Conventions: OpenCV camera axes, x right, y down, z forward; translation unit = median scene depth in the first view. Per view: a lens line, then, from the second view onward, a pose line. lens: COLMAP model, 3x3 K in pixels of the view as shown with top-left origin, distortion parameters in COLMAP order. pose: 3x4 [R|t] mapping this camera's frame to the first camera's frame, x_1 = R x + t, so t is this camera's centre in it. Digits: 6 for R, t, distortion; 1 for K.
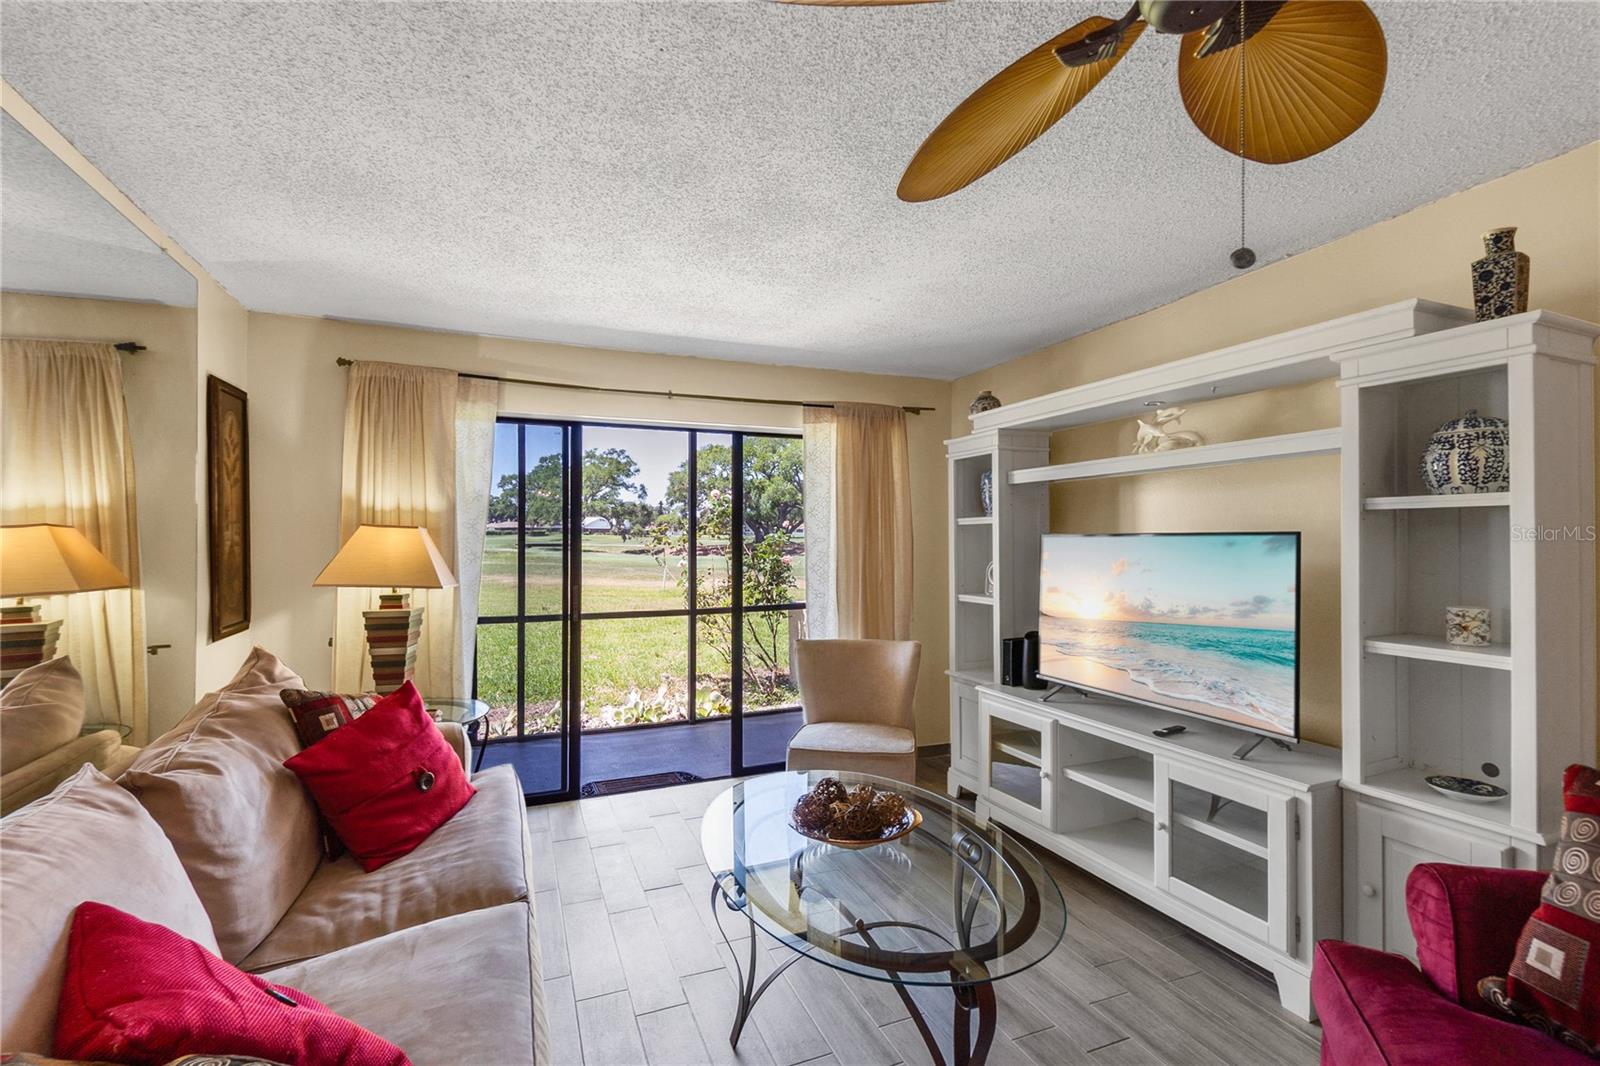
lens RADIAL K [[708.8, 0, 797.0], [0, 708.8, 535.2], [0, 0, 1]] dist [0.000054, 0.000075]
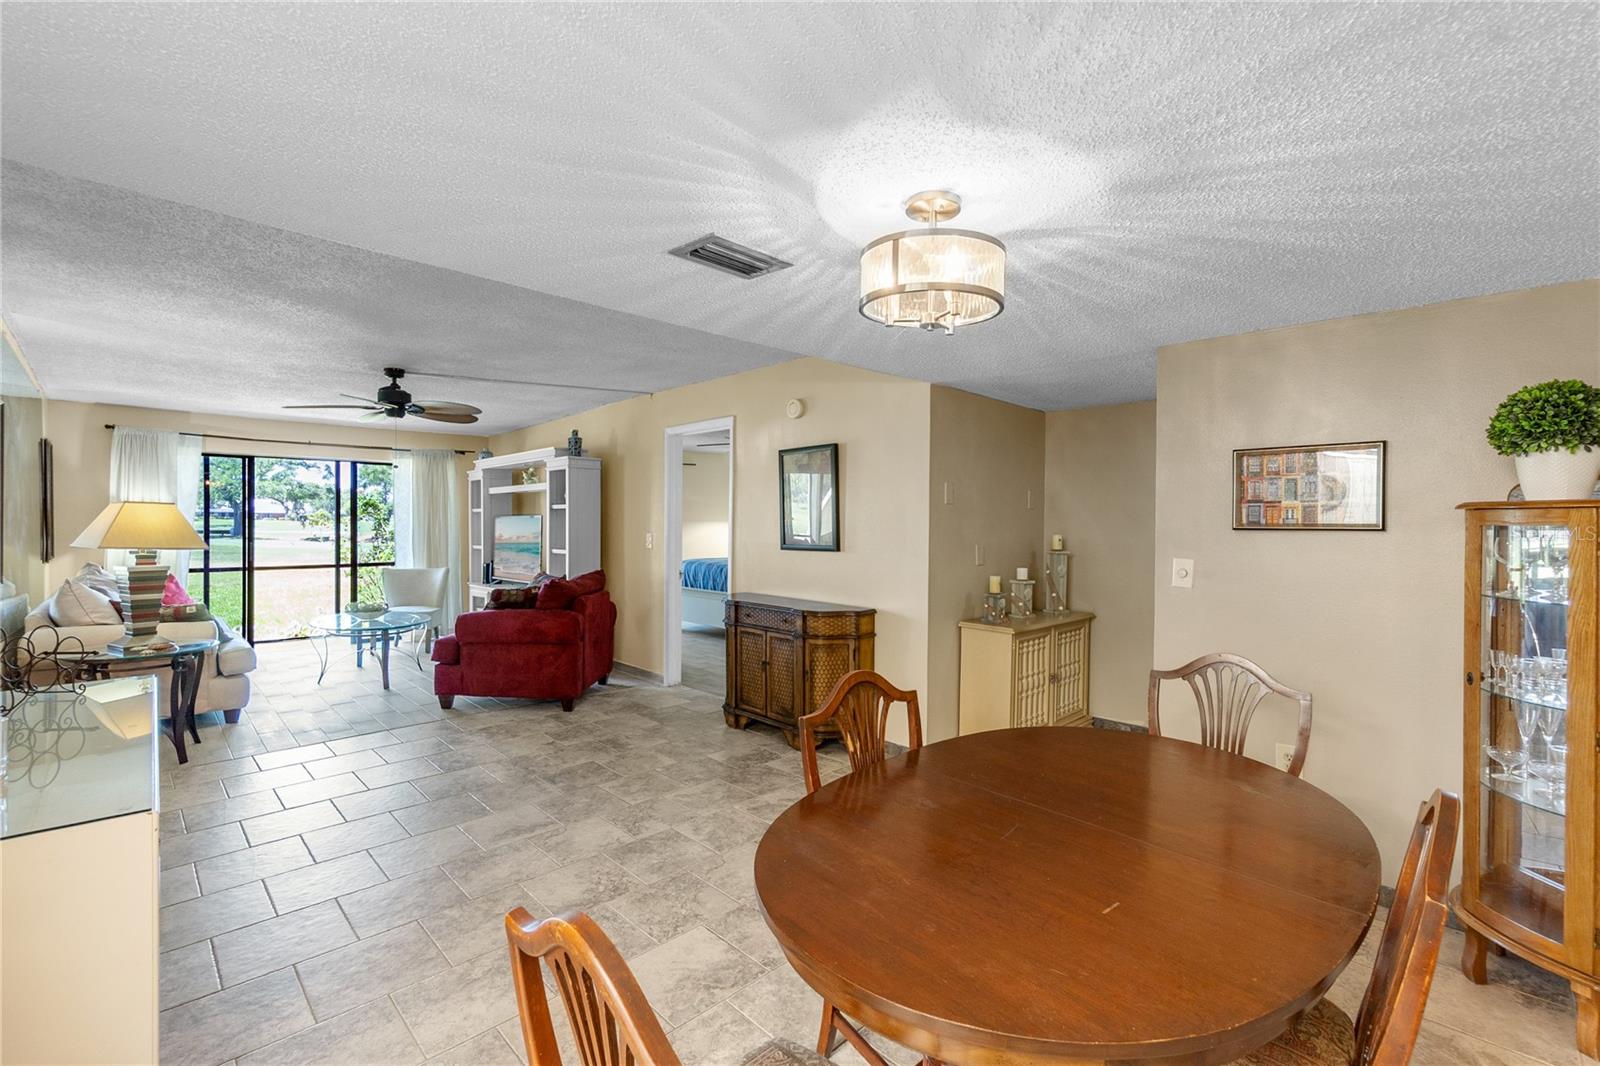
lens RADIAL K [[697.9, 0, 799.5], [0, 697.9, 530.5], [0, 0, 1]] dist [-0.004463, 0.000551]
pose [[0.929690, -0.000572, 0.368344, 0.447632], [-0.003791, 0.999931, 0.011120, 0.016064], [-0.368325, -0.011735, 0.929623, -1.557000]]
